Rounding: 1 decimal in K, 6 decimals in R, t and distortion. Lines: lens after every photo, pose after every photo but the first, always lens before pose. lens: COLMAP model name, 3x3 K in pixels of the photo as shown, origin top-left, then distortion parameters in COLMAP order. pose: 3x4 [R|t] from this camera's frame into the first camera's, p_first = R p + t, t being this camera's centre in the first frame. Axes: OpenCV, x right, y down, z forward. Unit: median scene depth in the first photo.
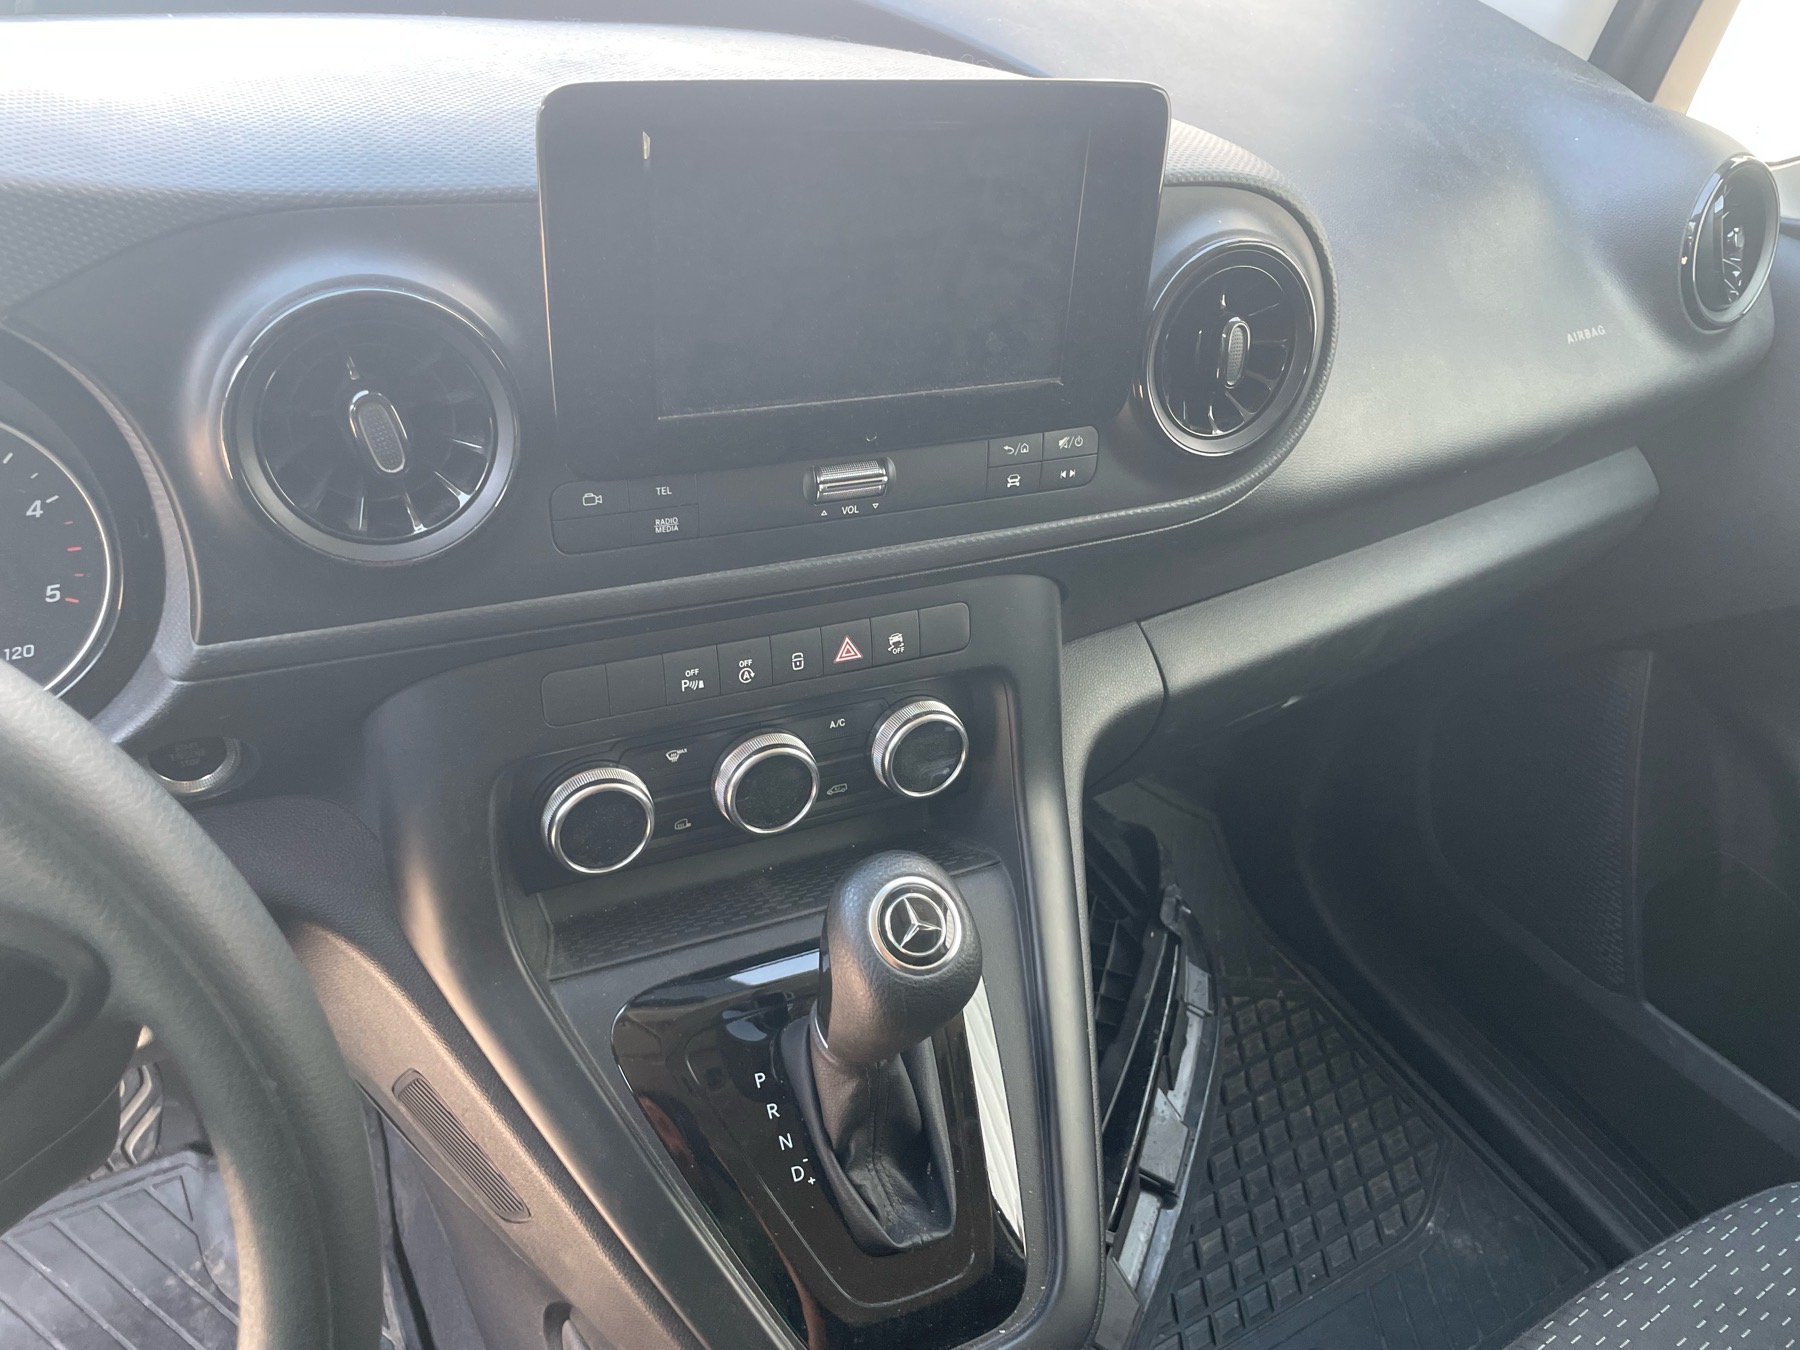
lens RADIAL K [[1369.3, 0, 874.7], [0, 1369.3, 673.1], [0, 0, 1]] dist [0.077911, -0.104266]
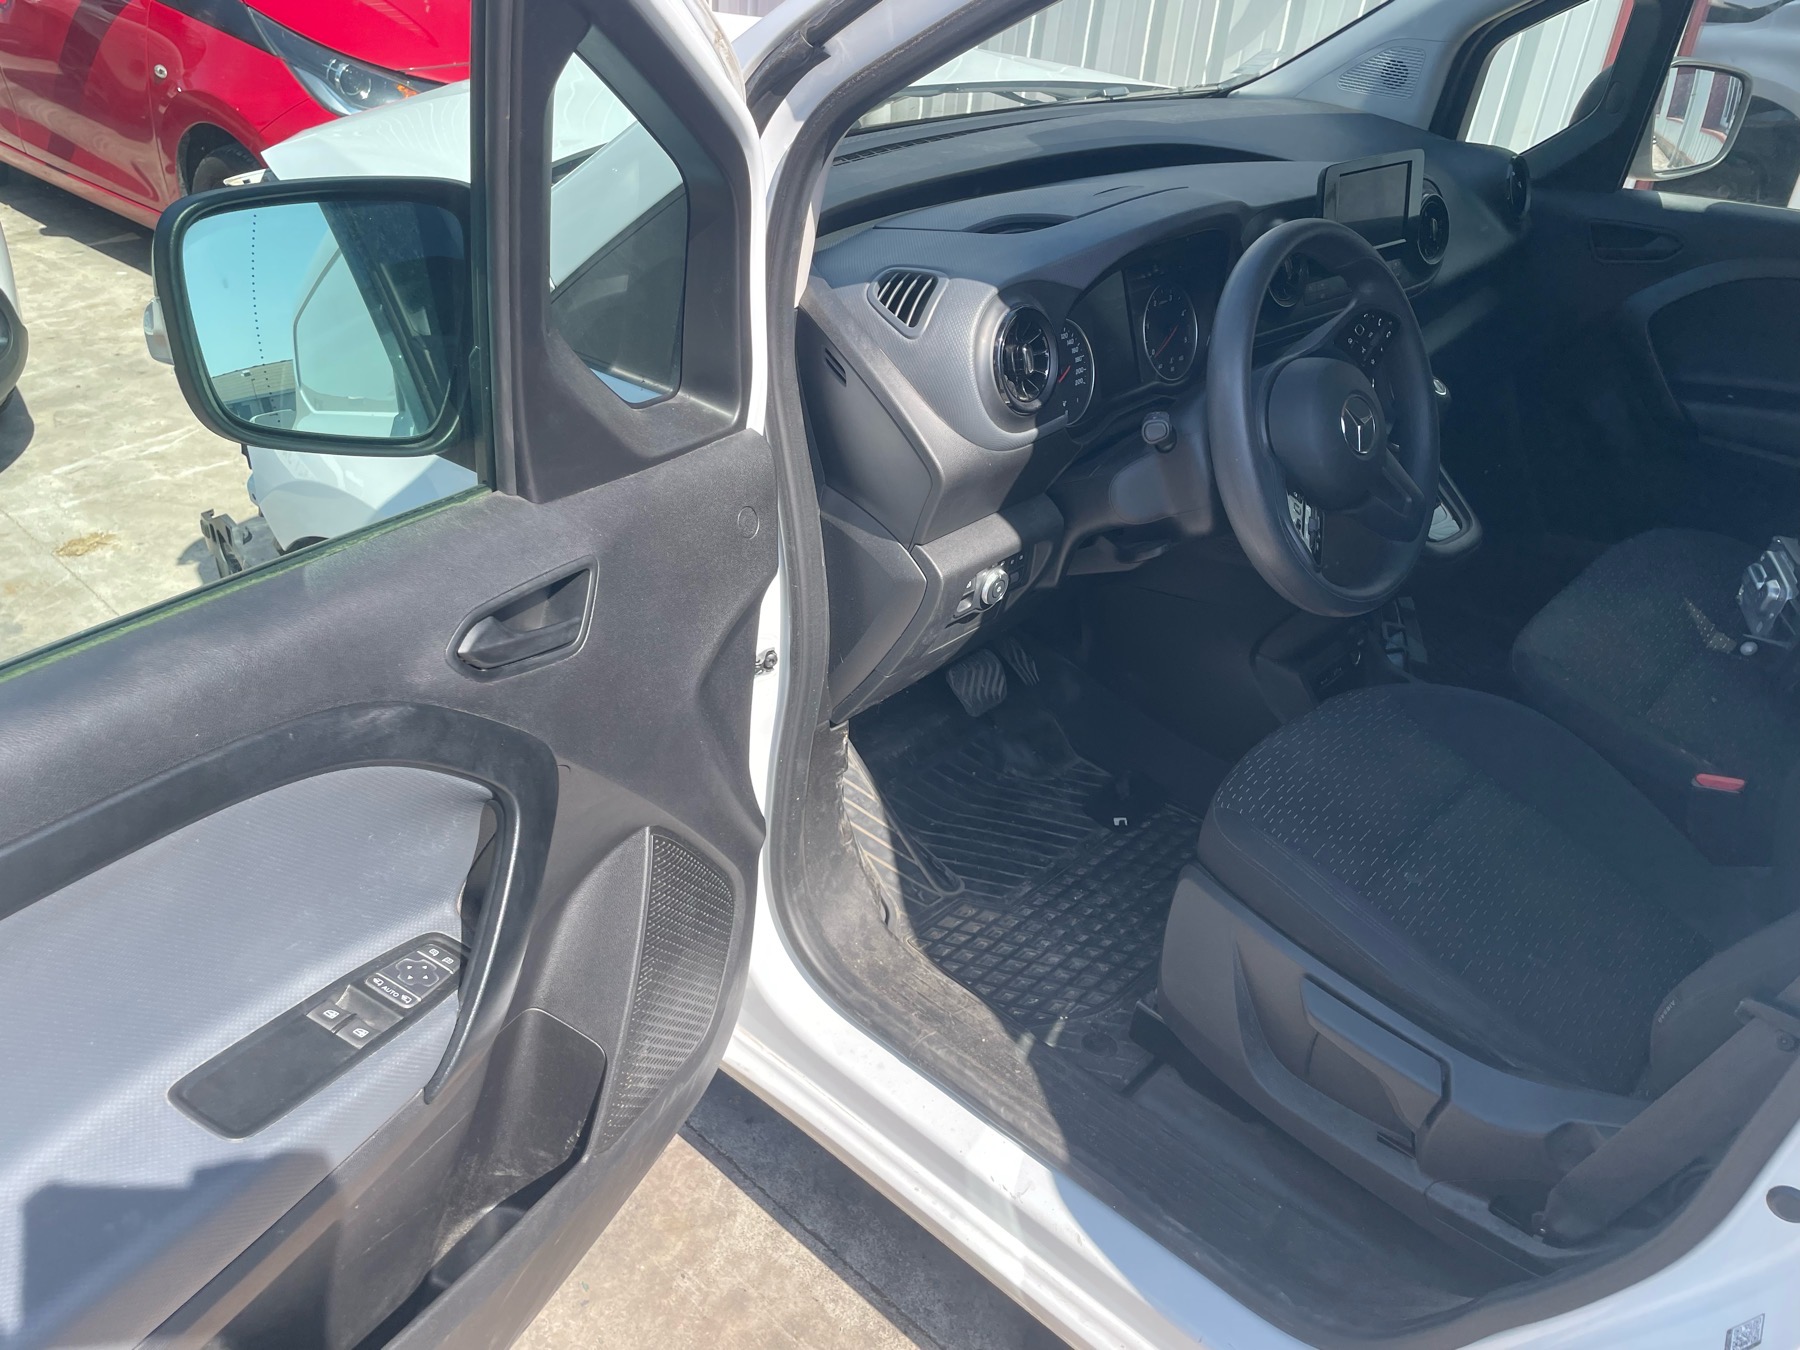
lens RADIAL K [[1369.3, 0, 874.7], [0, 1369.3, 673.1], [0, 0, 1]] dist [0.077911, -0.104266]
pose [[0.949032, -0.227472, 0.218160, -1.780837], [0.247586, 0.966376, -0.069412, 0.615583], [-0.195036, 0.119887, 0.973441, -1.626993]]
